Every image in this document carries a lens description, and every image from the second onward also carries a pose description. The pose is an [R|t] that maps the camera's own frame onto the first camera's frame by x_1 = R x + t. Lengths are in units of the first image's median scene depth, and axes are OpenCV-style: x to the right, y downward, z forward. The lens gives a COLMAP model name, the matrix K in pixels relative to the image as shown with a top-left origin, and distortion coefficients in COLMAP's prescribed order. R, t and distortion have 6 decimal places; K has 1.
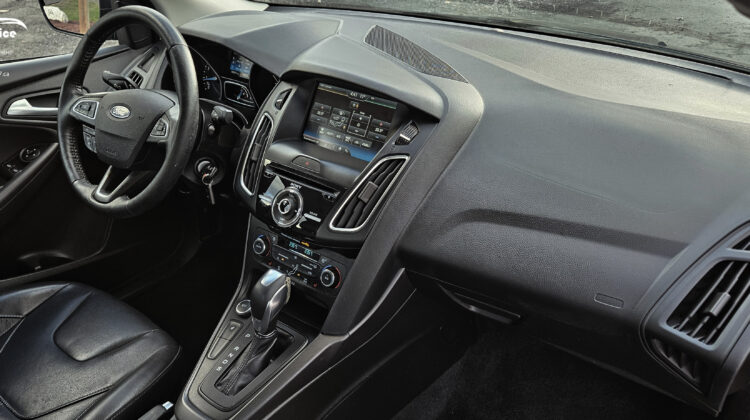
lens RADIAL K [[562.7, 0, 375.0], [0, 562.7, 210.0], [0, 0, 1]] dist [-0.031533, 0.001025]
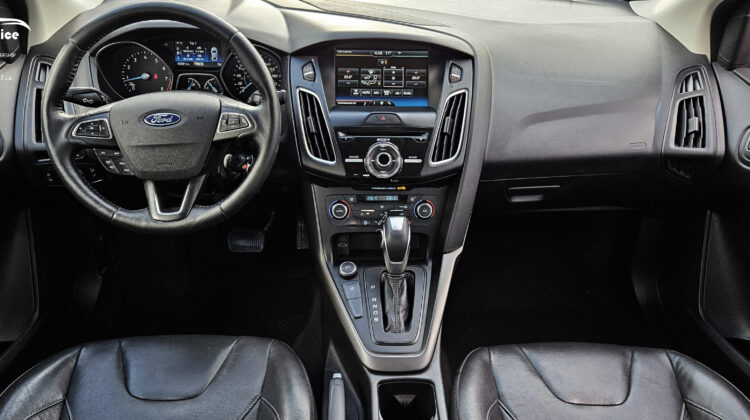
lens RADIAL K [[562.7, 0, 375.0], [0, 562.7, 210.0], [0, 0, 1]] dist [-0.031533, 0.001025]
pose [[0.794687, -0.317560, 0.517328, -0.730798], [0.290880, 0.947240, 0.134629, -0.062837], [-0.532787, 0.043492, 0.845131, 0.073168]]
